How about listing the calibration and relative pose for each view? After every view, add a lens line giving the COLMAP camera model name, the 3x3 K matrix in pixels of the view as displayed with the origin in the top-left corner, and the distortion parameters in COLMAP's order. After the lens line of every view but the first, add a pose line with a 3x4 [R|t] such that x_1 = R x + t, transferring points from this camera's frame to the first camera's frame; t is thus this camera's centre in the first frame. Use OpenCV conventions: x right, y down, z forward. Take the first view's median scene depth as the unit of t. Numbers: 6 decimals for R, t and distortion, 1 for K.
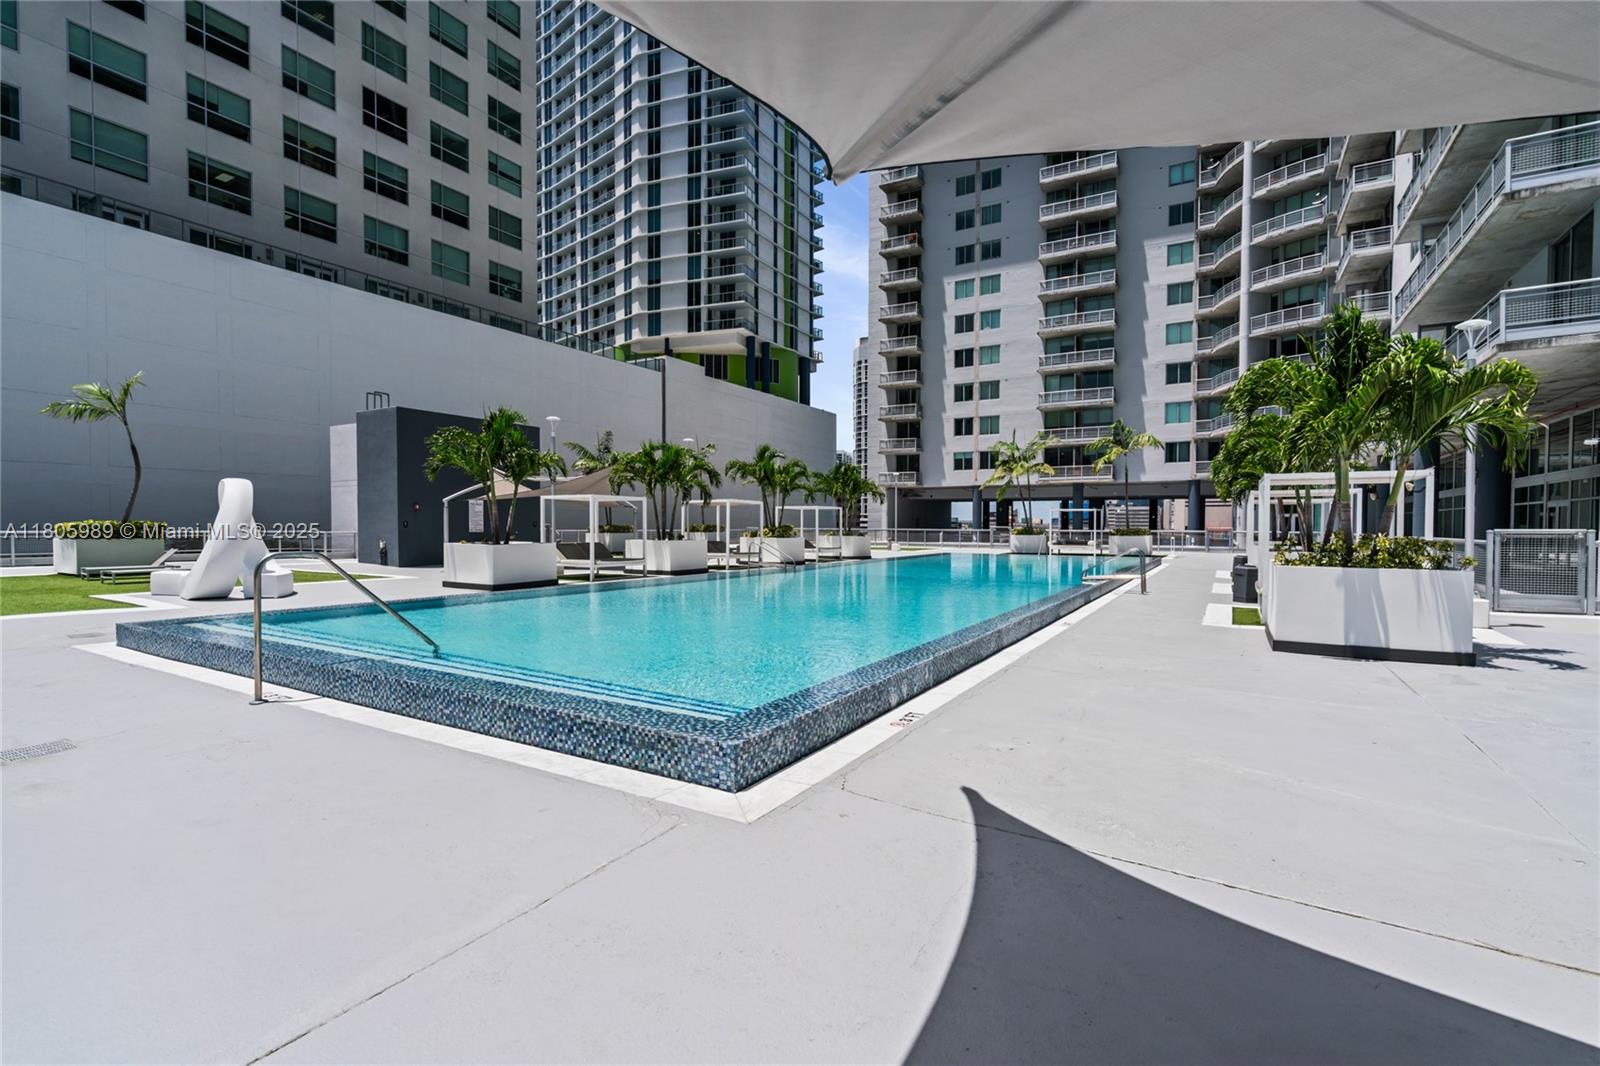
lens RADIAL K [[727.0, 0, 796.2], [0, 727.0, 529.7], [0, 0, 1]] dist [-0.008937, 0.003723]
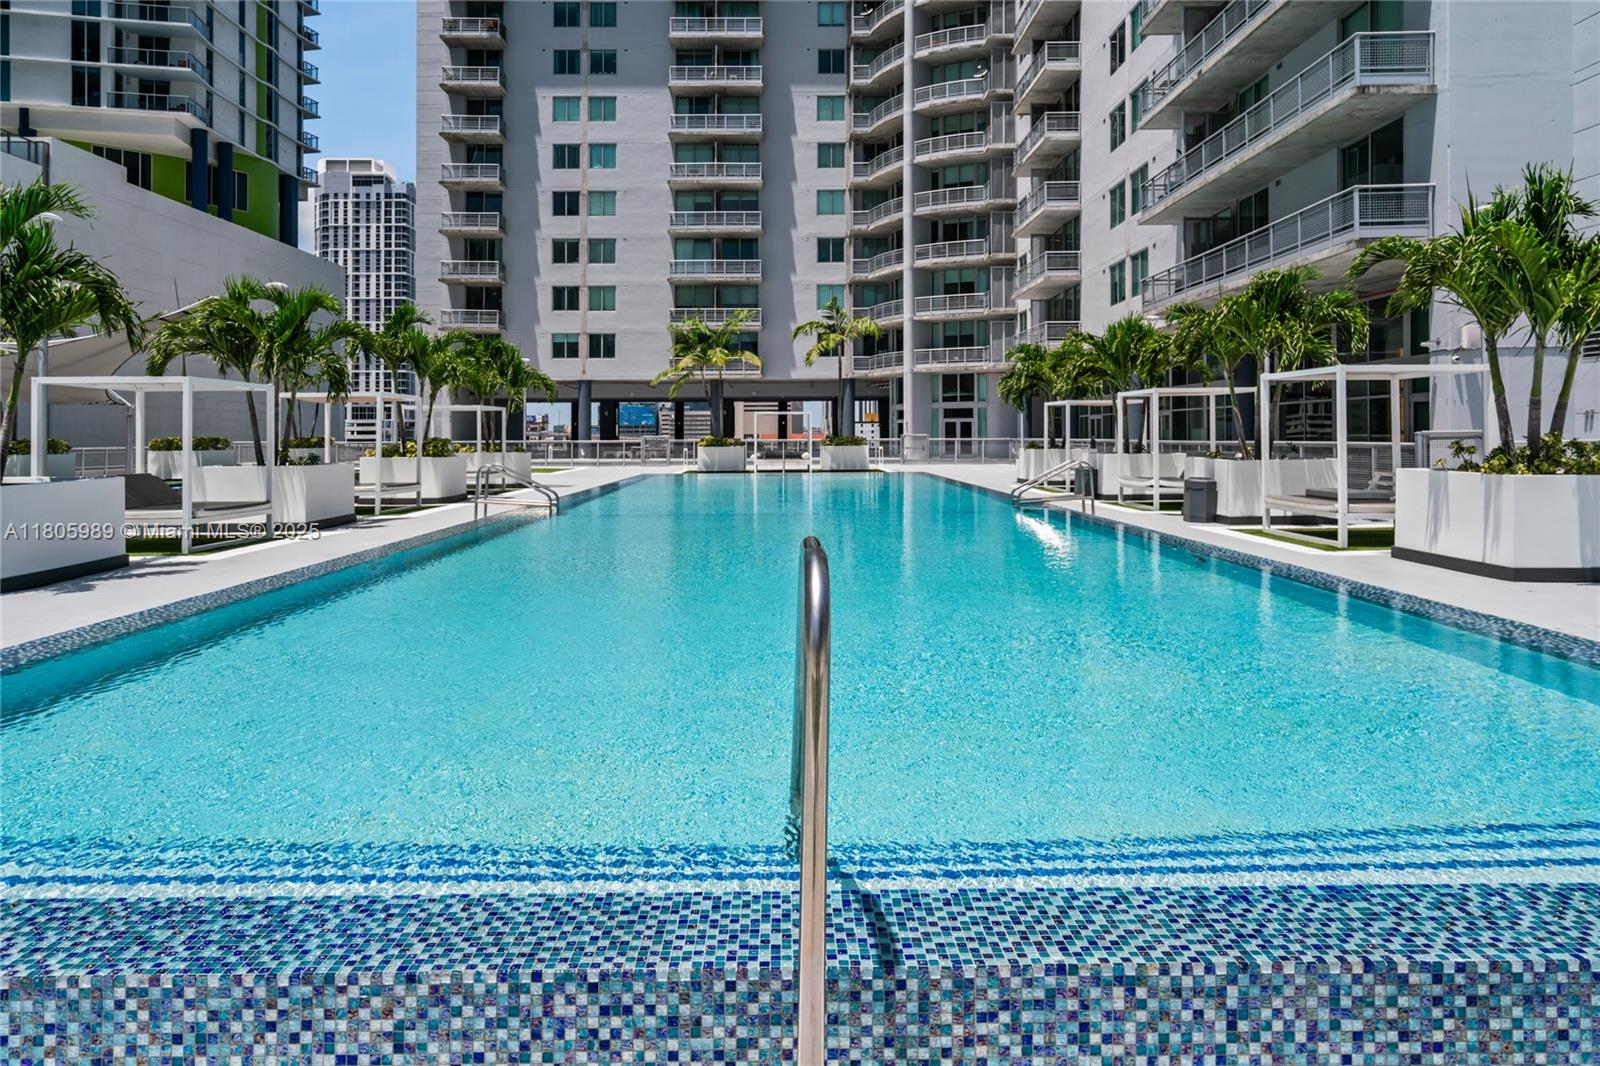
lens RADIAL K [[973.7, 0, 783.9], [0, 973.7, 406.1], [0, 0, 1]] dist [0.012597, 0.001069]
pose [[0.857887, 0.007104, 0.513790, -0.084941], [0.011613, 0.999381, -0.033208, -0.000308], [-0.513707, 0.034455, 0.857273, 0.068351]]
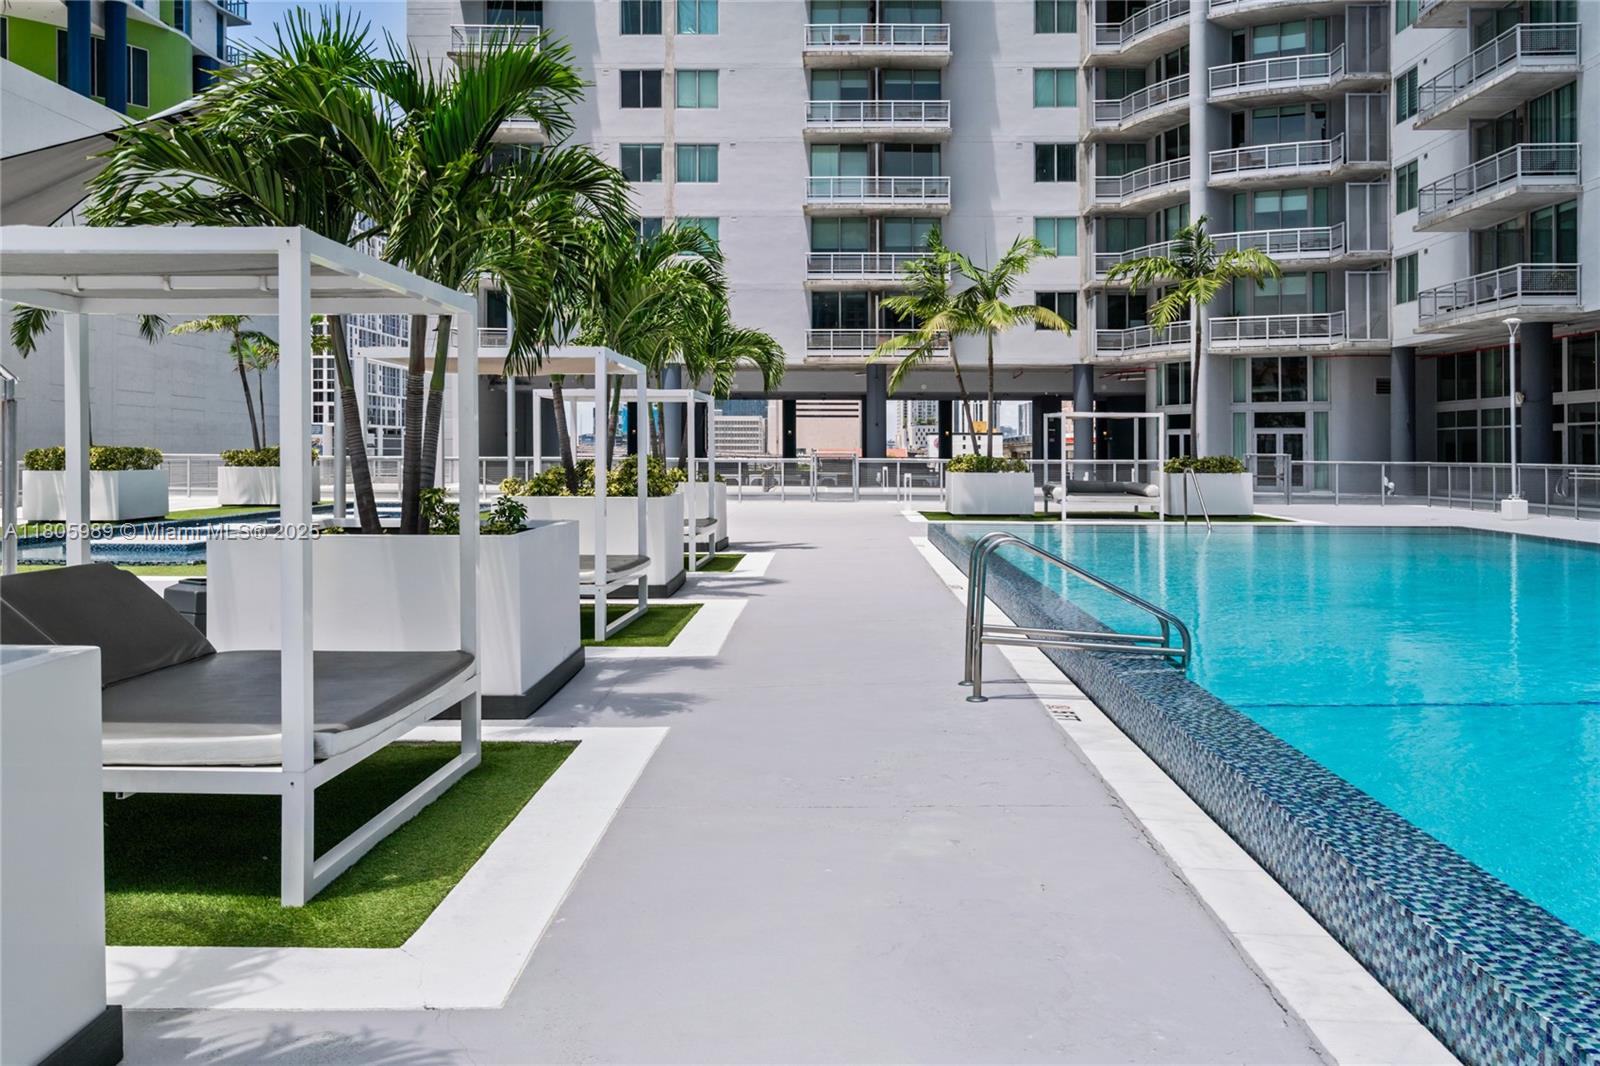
lens RADIAL K [[1321.8, 0, 802.4], [0, 1321.8, 441.8], [0, 0, 1]] dist [0.000327, 0.003668]
pose [[0.870451, 0.003482, 0.492243, -0.099838], [0.002445, 0.999932, -0.011395, -0.001141], [-0.492250, 0.011122, 0.870383, 0.231043]]
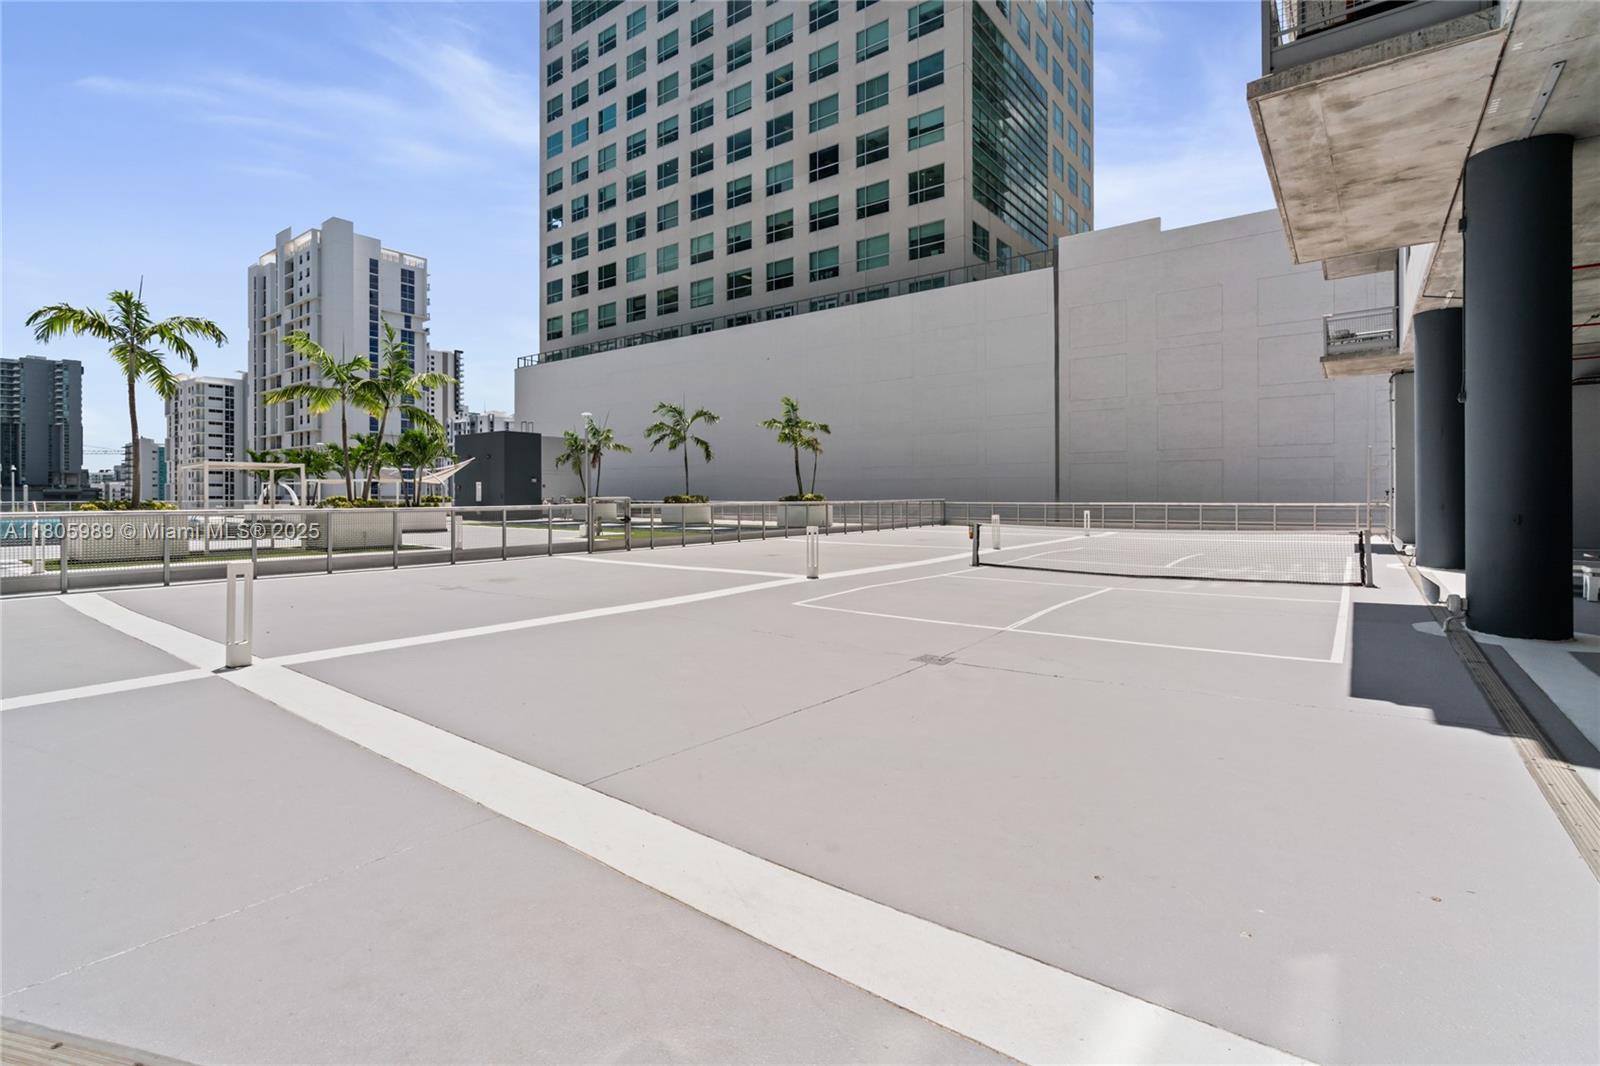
lens RADIAL K [[727.0, 0, 804.2], [0, 727.0, 496.4], [0, 0, 1]] dist [-0.008937, 0.003723]
pose [[-0.113843, -0.002267, -0.993496, 0.528532], [-0.004955, 0.999986, -0.001714, -0.001082], [0.993486, 0.004727, -0.113852, 0.880573]]
